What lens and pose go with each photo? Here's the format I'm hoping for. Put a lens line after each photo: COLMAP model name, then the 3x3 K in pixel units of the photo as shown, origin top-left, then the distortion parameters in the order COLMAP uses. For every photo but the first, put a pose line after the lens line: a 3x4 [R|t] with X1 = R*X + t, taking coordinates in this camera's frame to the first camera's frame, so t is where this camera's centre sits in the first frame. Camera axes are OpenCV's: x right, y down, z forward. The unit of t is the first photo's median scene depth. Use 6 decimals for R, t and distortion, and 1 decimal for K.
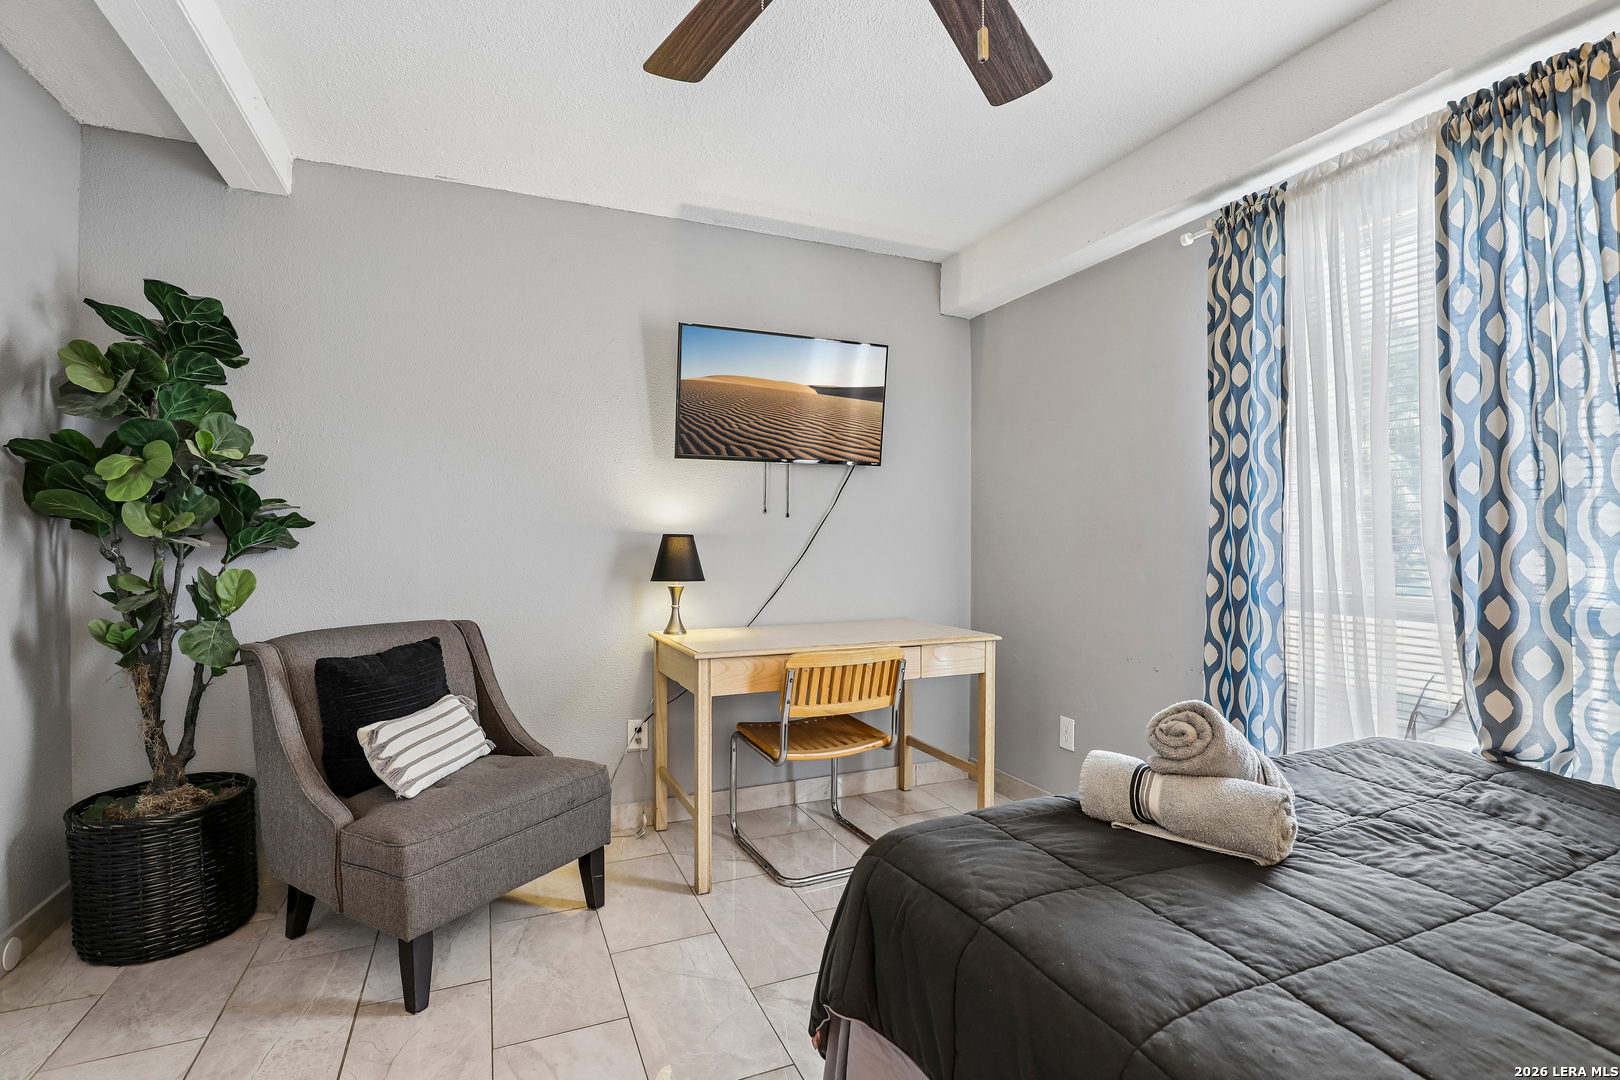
lens RADIAL K [[756.4, 0, 820.9], [0, 756.4, 534.6], [0, 0, 1]] dist [-0.033987, 0.005149]
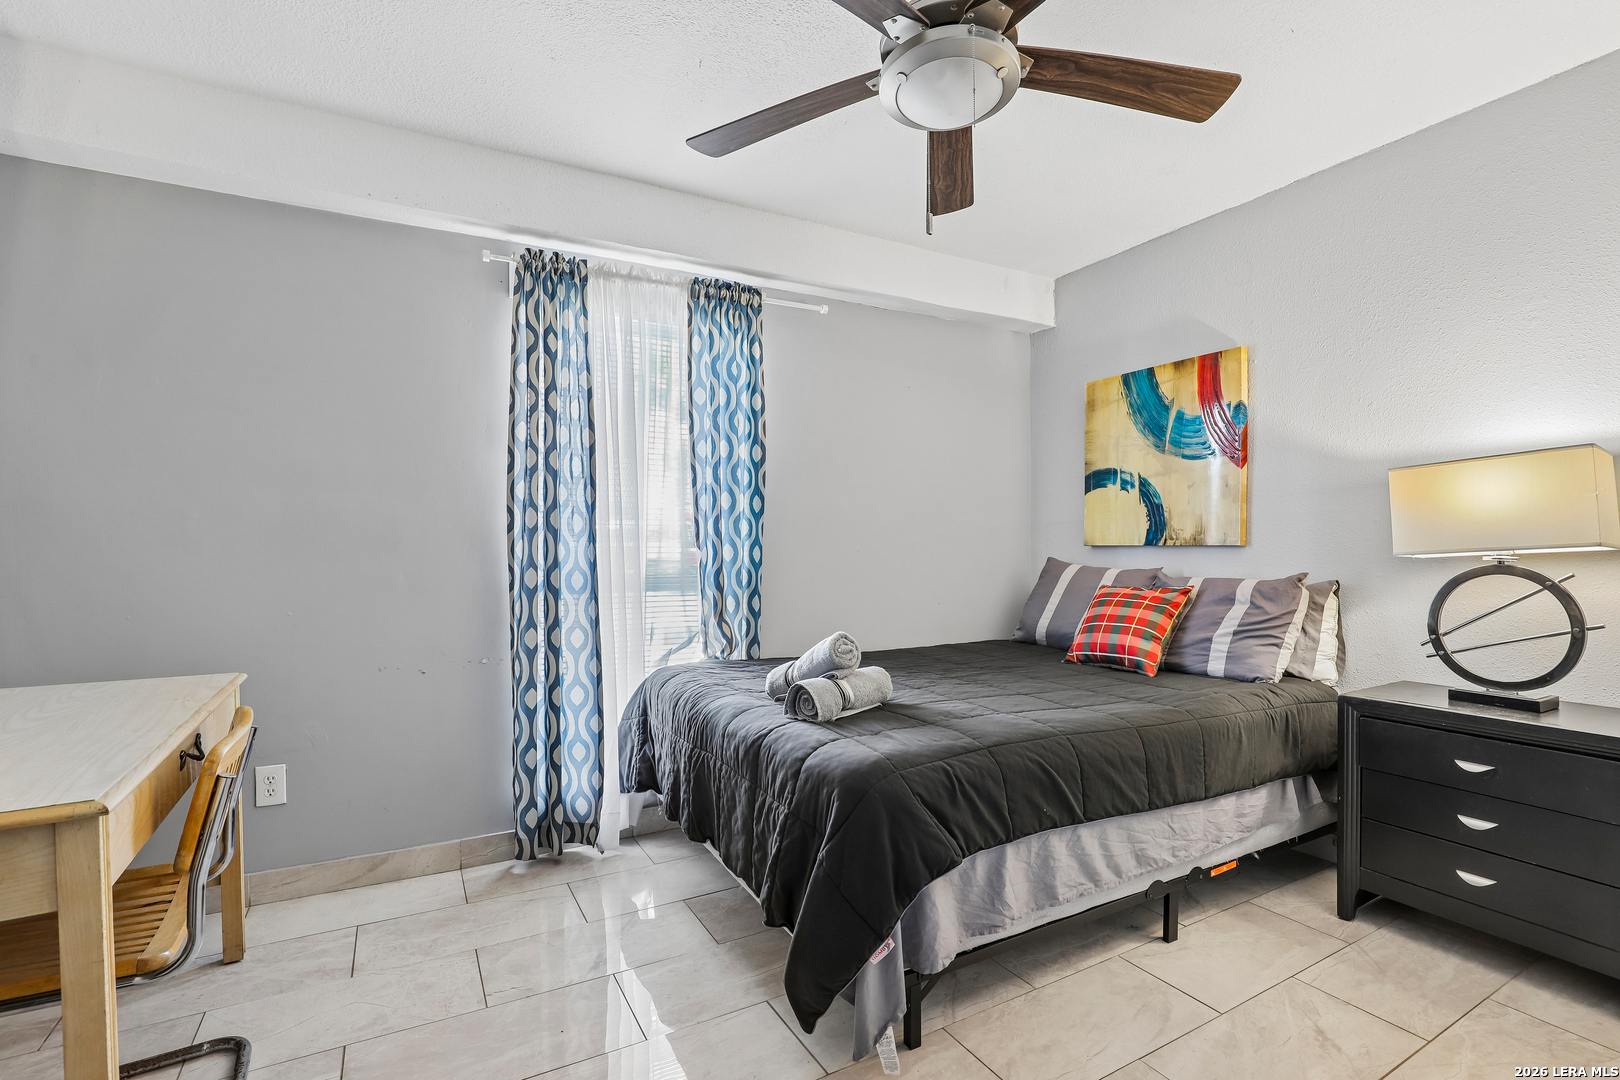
lens RADIAL K [[756.4, 0, 821.2], [0, 756.4, 539.3], [0, 0, 1]] dist [-0.033987, 0.005149]
pose [[-0.096382, -0.004348, 0.995335, -0.802900], [-0.015390, 0.999877, 0.002877, 0.000941], [-0.995225, -0.015041, -0.096437, 0.801895]]
